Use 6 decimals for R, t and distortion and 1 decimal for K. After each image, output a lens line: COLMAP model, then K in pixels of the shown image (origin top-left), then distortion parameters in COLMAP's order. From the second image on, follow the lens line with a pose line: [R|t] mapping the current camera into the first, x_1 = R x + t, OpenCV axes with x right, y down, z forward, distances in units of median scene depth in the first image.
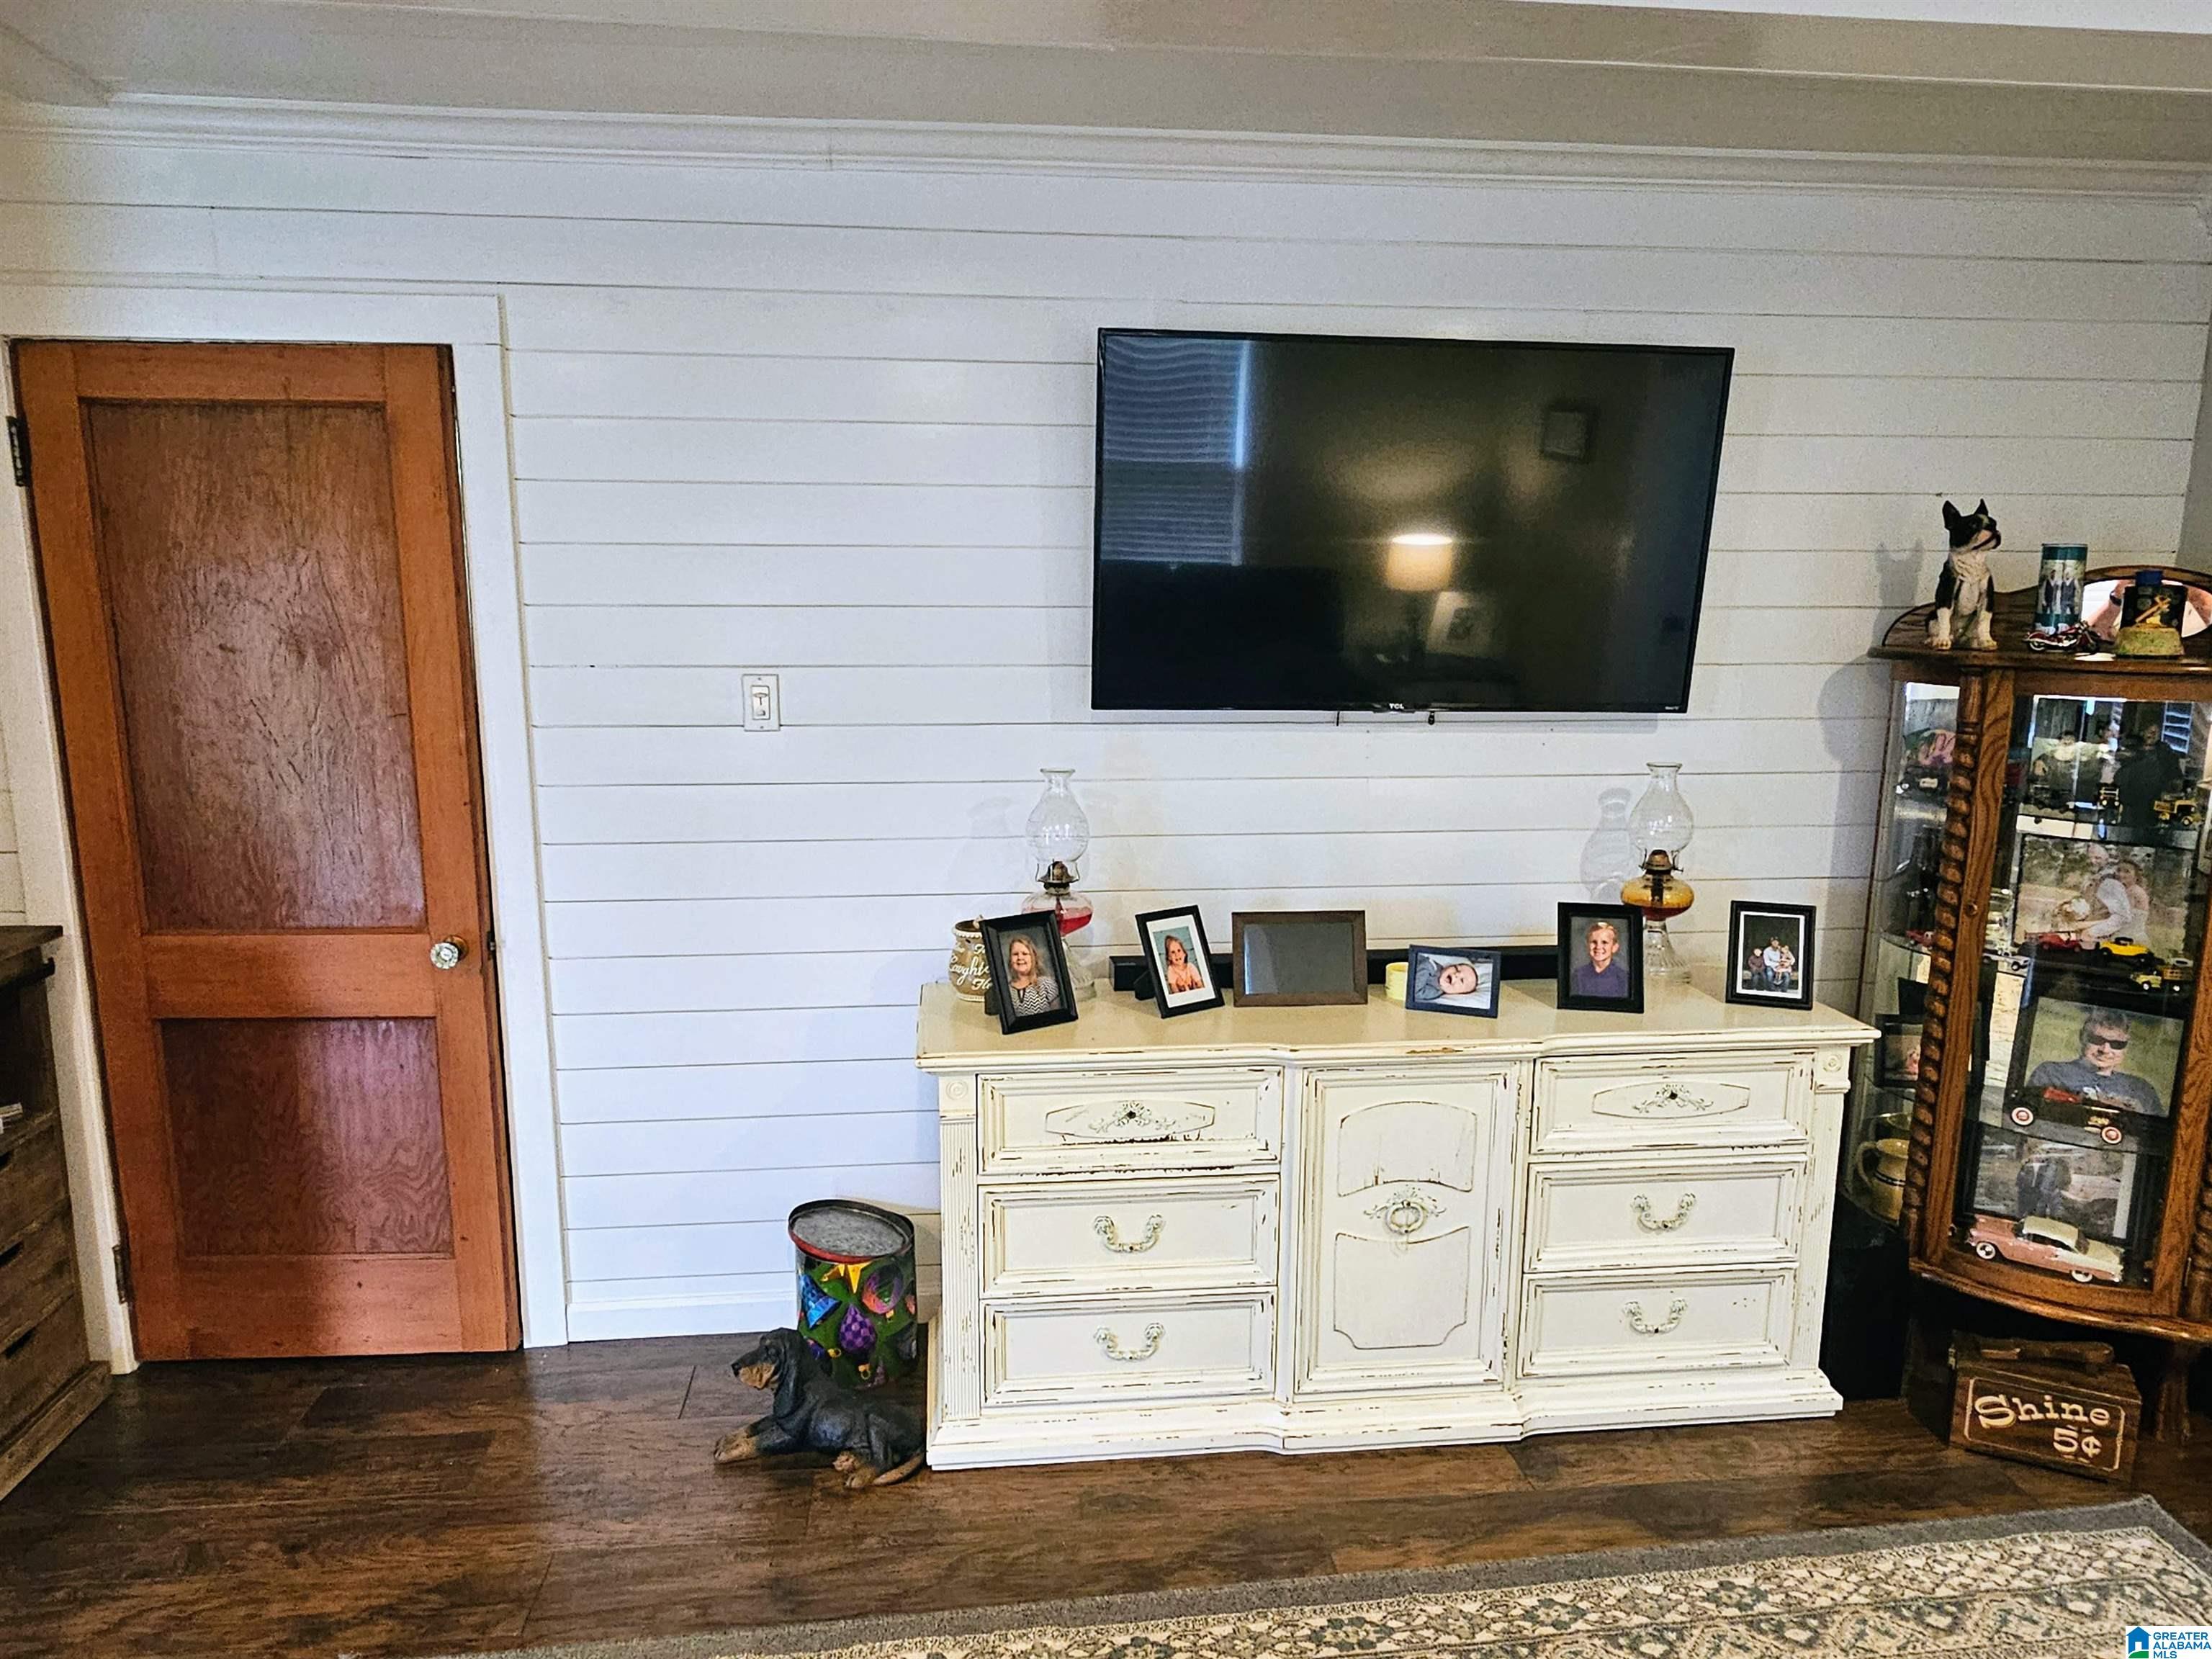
lens RADIAL K [[1442.2, 0, 1113.3], [0, 1442.2, 835.6], [0, 0, 1]] dist [-0.004241, 0.000748]
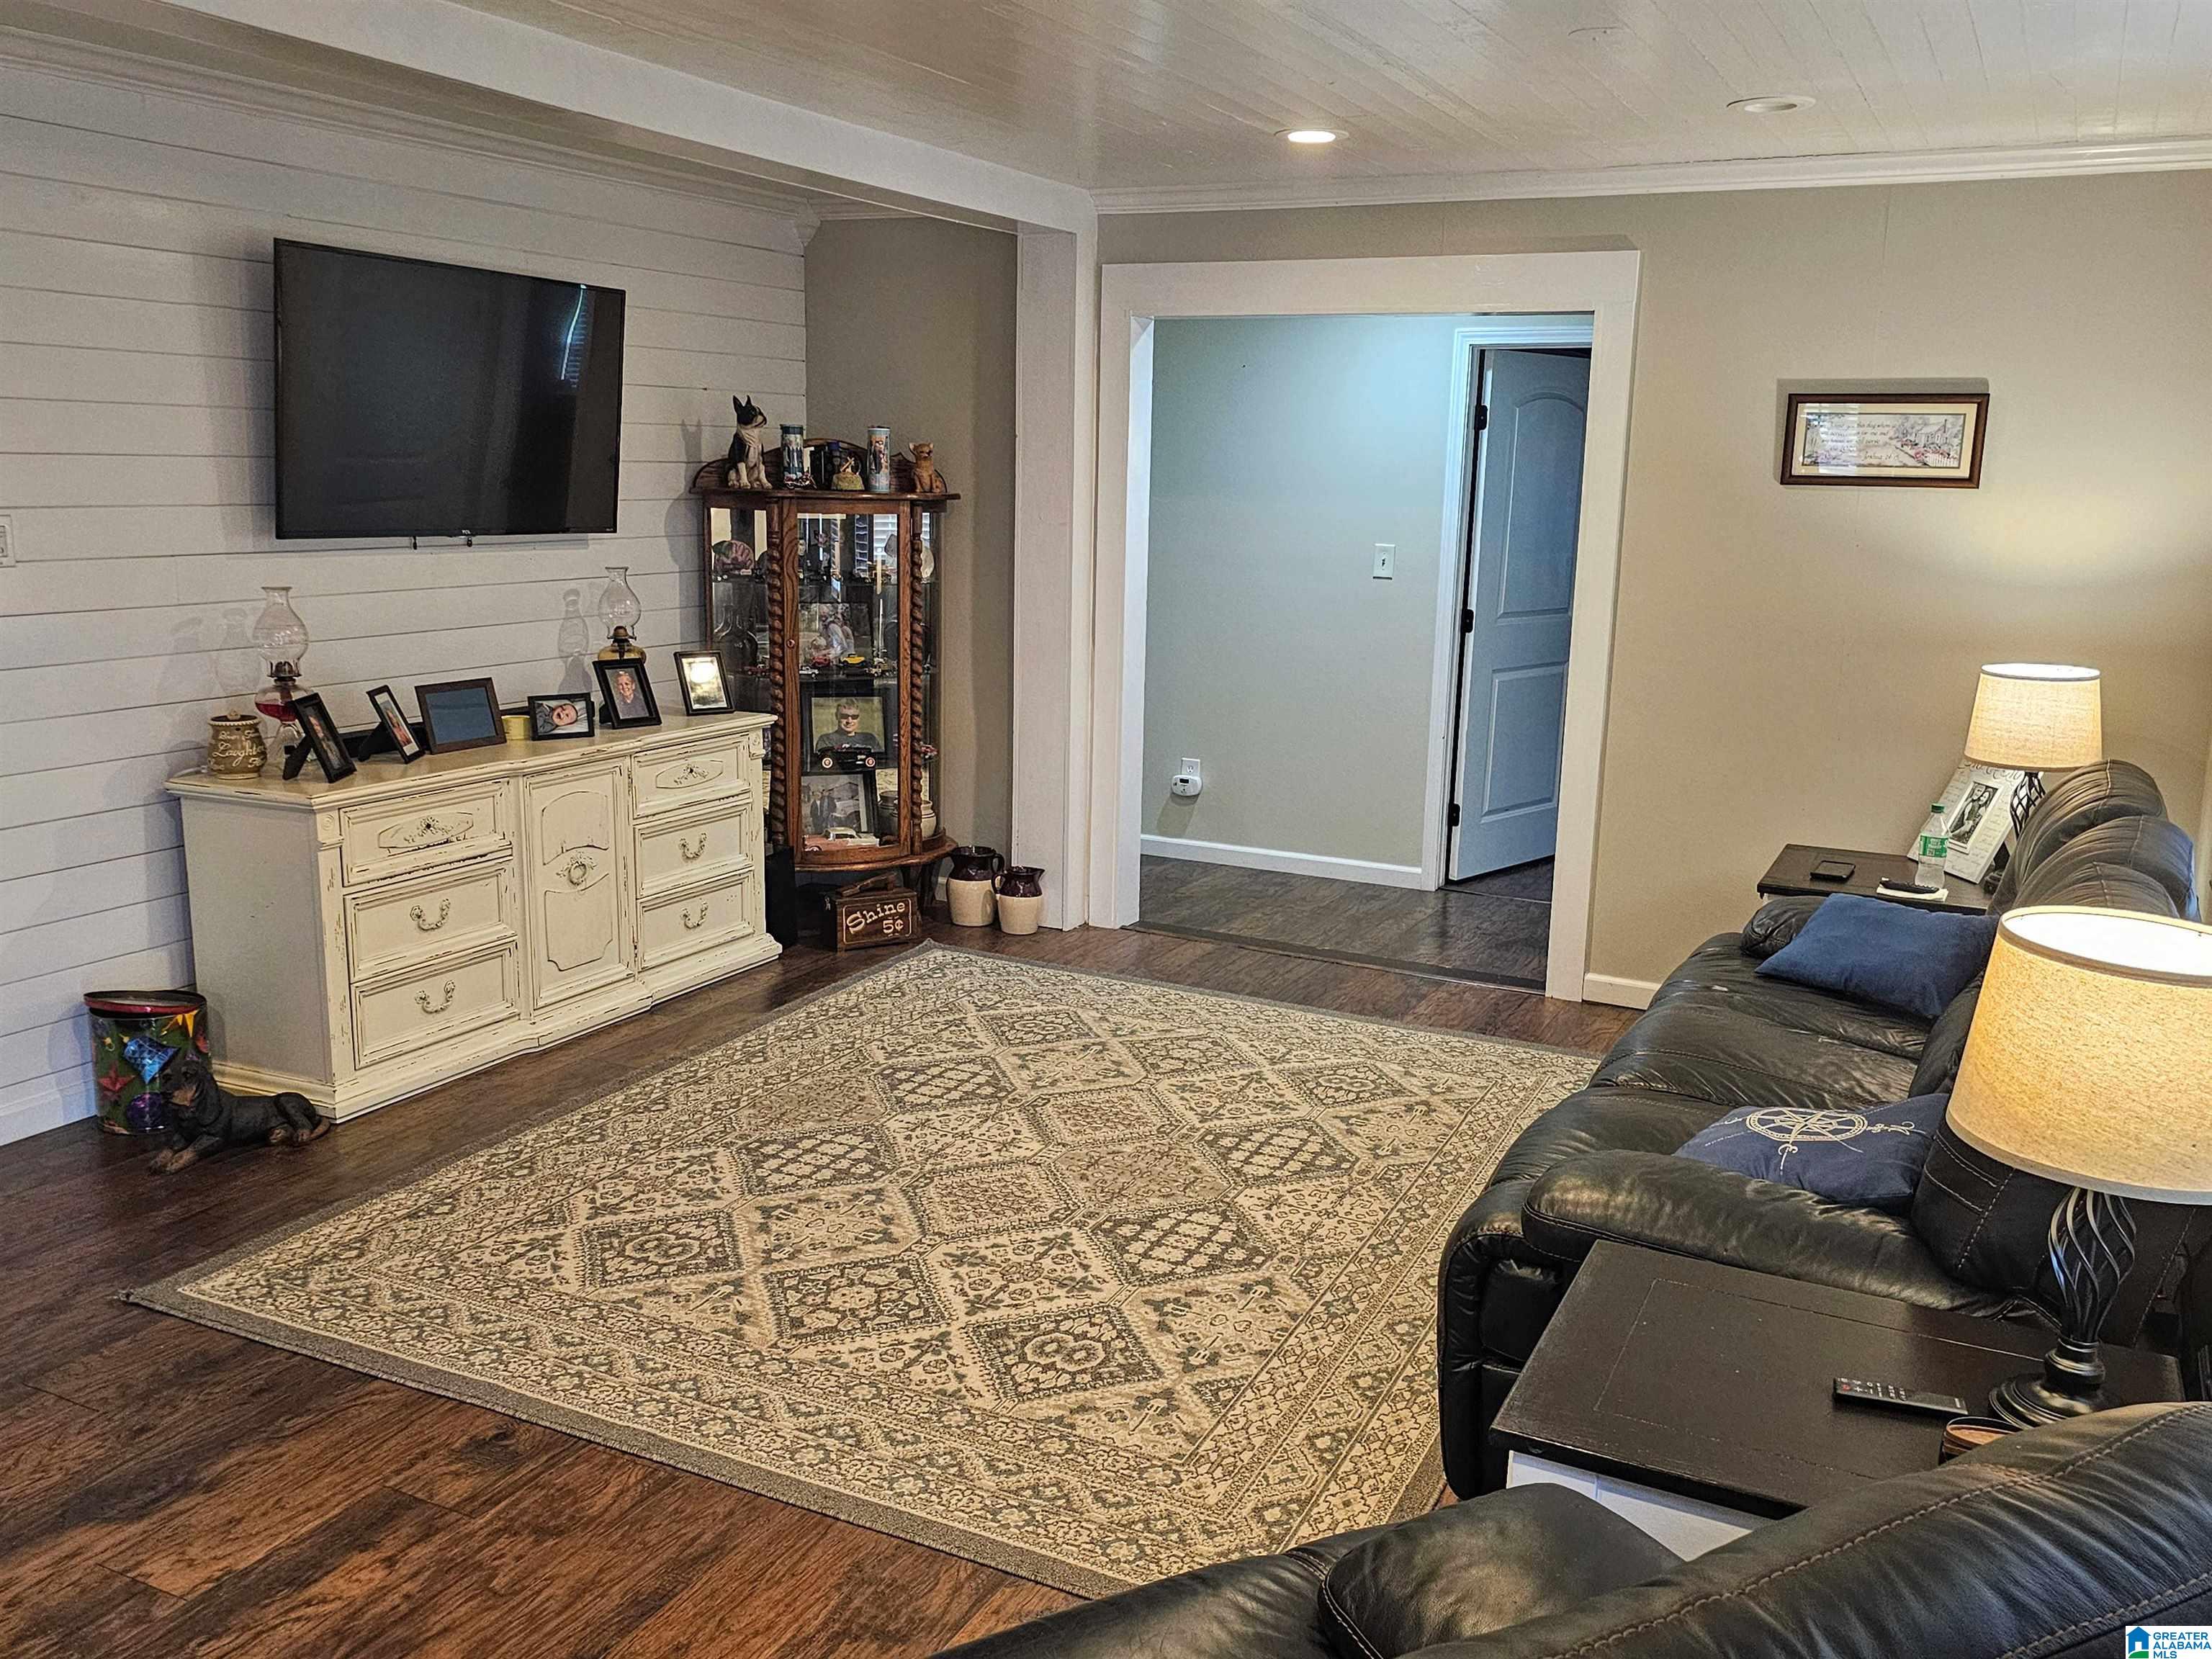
lens RADIAL K [[1884.6, 0, 1103.7], [0, 1884.6, 830.1], [0, 0, 1]] dist [-0.008447, -0.003880]
pose [[0.535556, -0.153458, 0.830440, -1.068682], [0.125645, 0.986886, 0.101338, 0.089641], [-0.835101, 0.050068, 0.547814, -0.495641]]
